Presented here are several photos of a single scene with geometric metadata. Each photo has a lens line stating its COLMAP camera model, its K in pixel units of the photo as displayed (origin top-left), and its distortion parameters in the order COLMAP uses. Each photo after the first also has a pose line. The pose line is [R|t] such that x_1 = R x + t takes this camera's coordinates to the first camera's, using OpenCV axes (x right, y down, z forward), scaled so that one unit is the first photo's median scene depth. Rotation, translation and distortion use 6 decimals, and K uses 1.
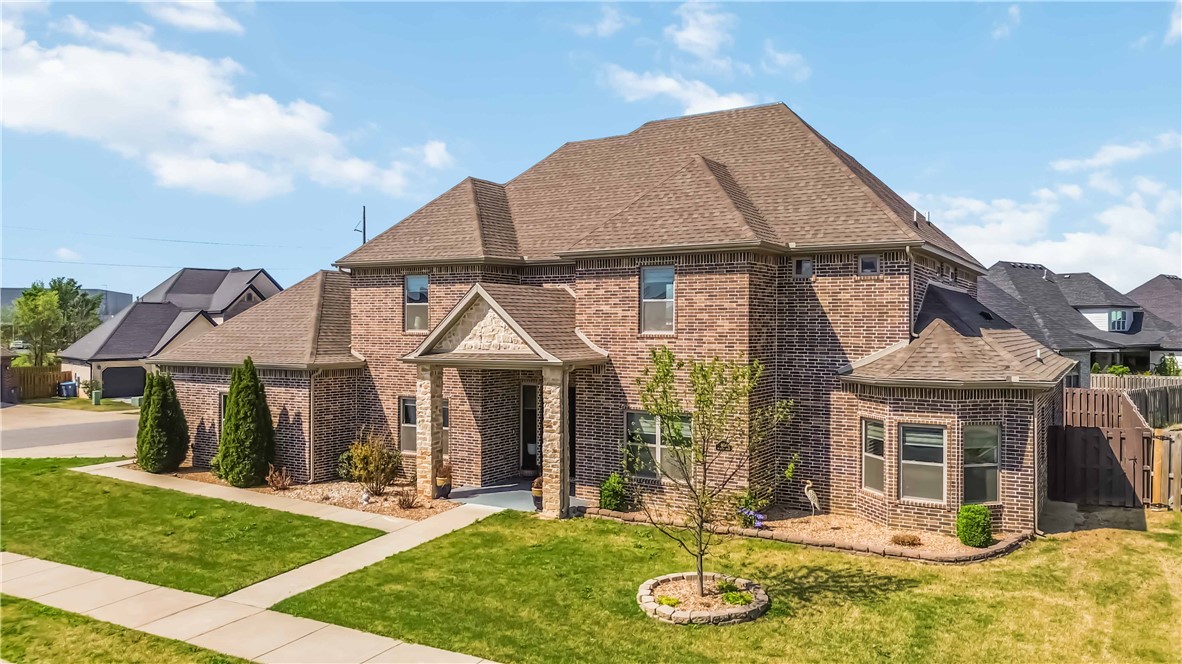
lens RADIAL K [[839.0, 0, 593.2], [0, 839.0, 325.9], [0, 0, 1]] dist [0.039322, -0.018962]
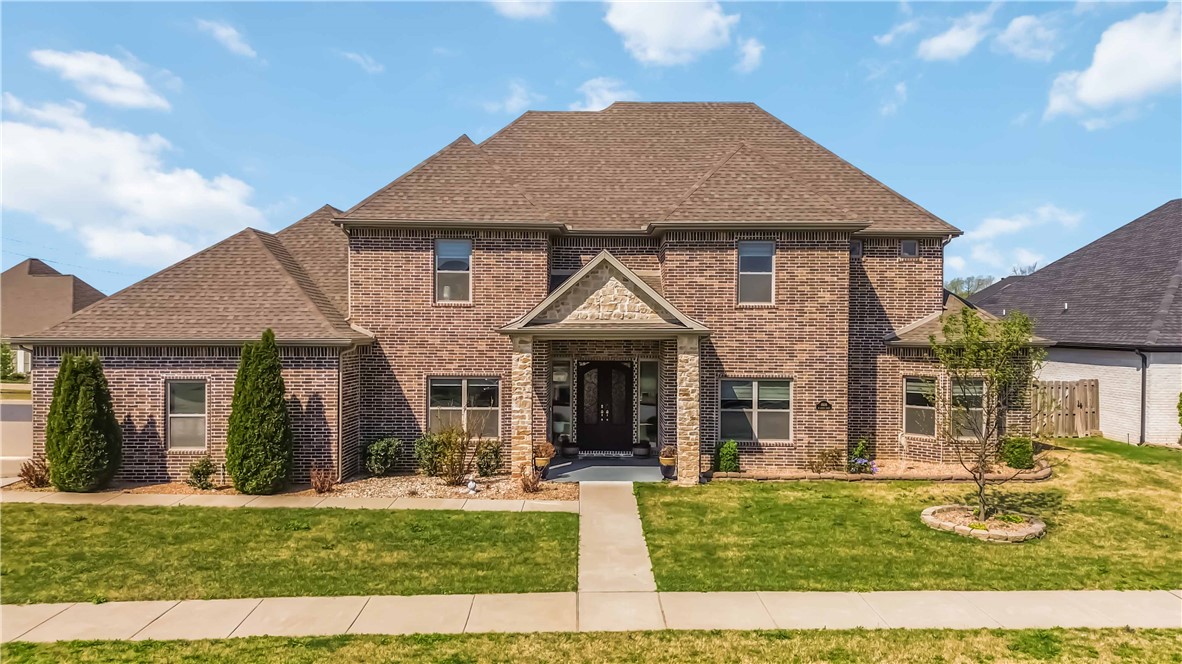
lens RADIAL K [[839.0, 0, 589.0], [0, 839.0, 337.3], [0, 0, 1]] dist [0.039322, -0.018962]
pose [[0.858936, -0.004561, 0.512063, -0.653069], [-0.003693, 0.999879, 0.015100, 0.035567], [-0.512070, -0.014861, 0.858815, 0.193012]]
